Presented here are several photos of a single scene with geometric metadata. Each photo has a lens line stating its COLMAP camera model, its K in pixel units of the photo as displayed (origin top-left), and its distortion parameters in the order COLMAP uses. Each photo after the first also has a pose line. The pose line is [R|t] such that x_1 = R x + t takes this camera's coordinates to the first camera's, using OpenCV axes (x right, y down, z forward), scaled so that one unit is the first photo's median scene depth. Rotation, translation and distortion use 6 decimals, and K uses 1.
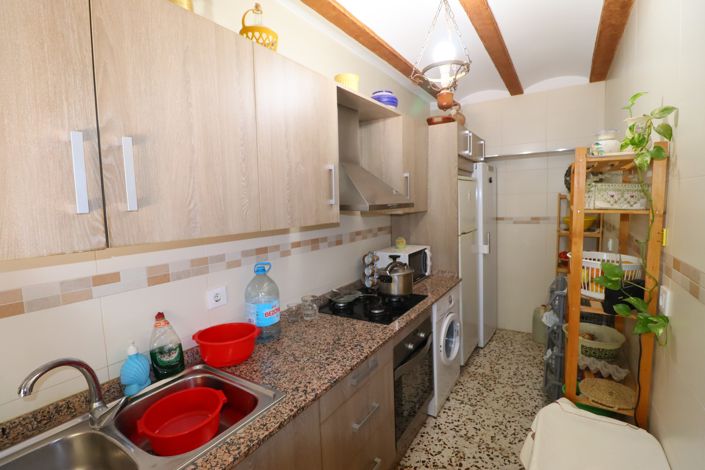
lens RADIAL K [[329.9, 0, 349.7], [0, 329.9, 236.1], [0, 0, 1]] dist [-0.024044, -0.001313]
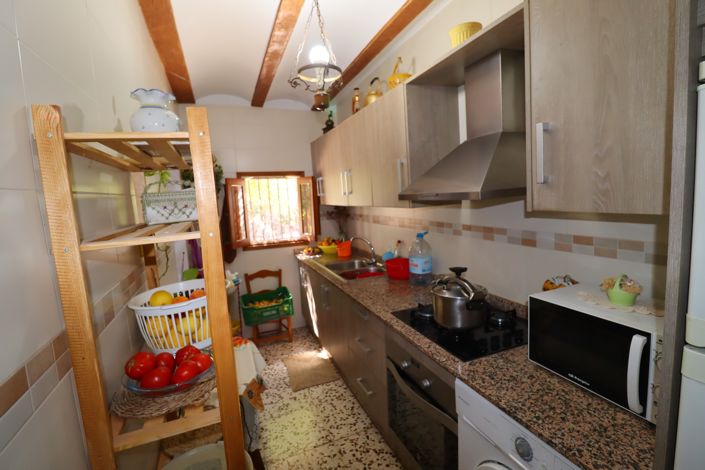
lens RADIAL K [[329.9, 0, 350.5], [0, 329.9, 231.1], [0, 0, 1]] dist [-0.024044, -0.001313]
pose [[-0.589999, 0.155102, -0.792367, 0.878714], [-0.004024, 0.980798, 0.194983, -0.163872], [0.807394, 0.118228, -0.578046, 1.332619]]
